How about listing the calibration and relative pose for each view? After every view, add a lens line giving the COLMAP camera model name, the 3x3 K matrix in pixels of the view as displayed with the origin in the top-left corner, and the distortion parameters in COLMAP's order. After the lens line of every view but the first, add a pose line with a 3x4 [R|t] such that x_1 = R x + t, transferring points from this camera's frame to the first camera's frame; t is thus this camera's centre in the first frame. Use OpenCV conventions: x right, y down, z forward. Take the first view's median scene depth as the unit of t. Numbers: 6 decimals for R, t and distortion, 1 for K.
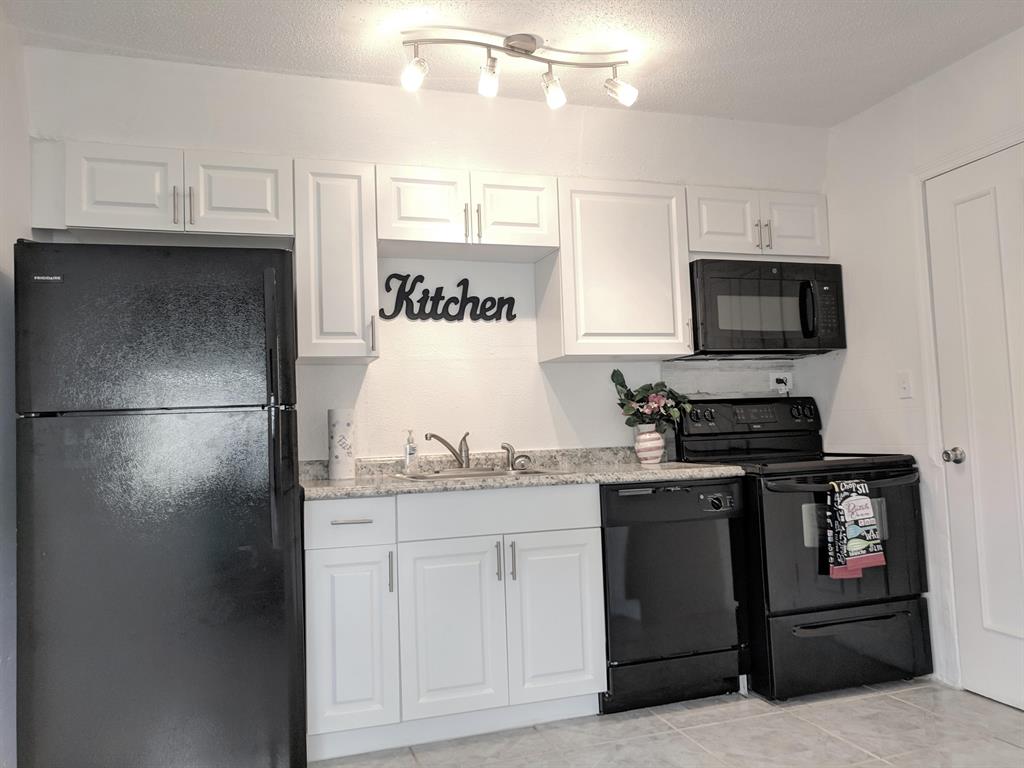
lens RADIAL K [[775.5, 0, 512.0], [0, 775.5, 384.0], [0, 0, 1]] dist [-0.009744, 0.039666]
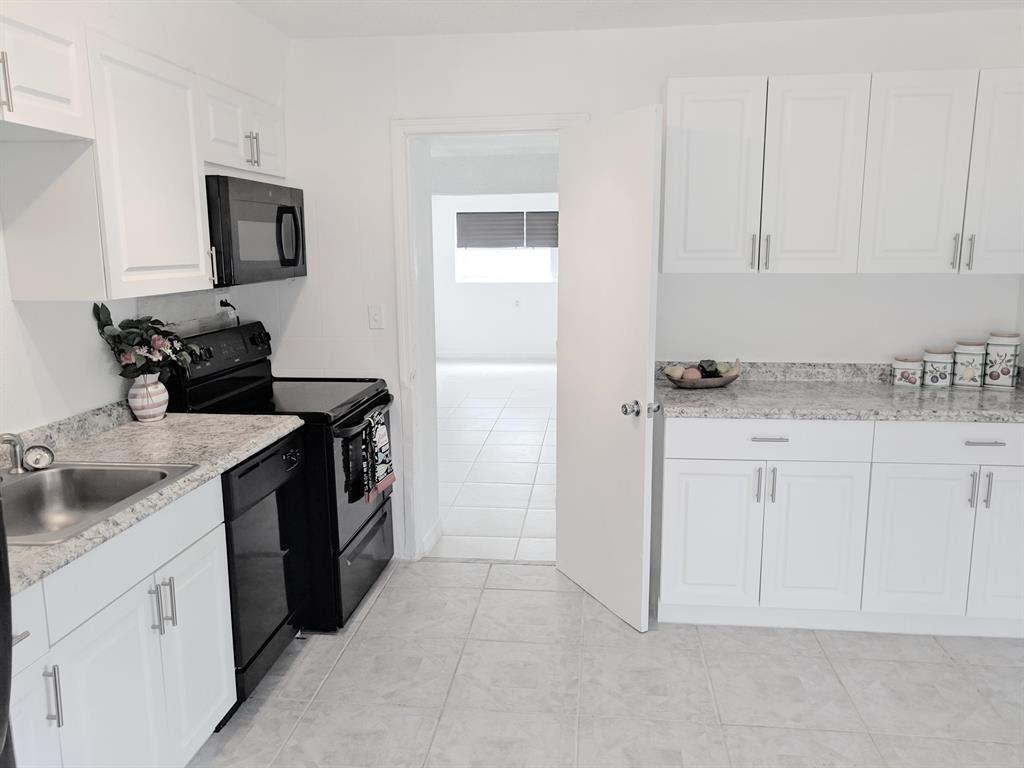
lens RADIAL K [[775.5, 0, 512.0], [0, 775.5, 384.0], [0, 0, 1]] dist [-0.009744, 0.039666]
pose [[0.411597, -0.127716, 0.902373, -0.402266], [-0.059717, 0.984225, 0.166539, -0.094674], [-0.909407, -0.122434, 0.397477, 0.345783]]
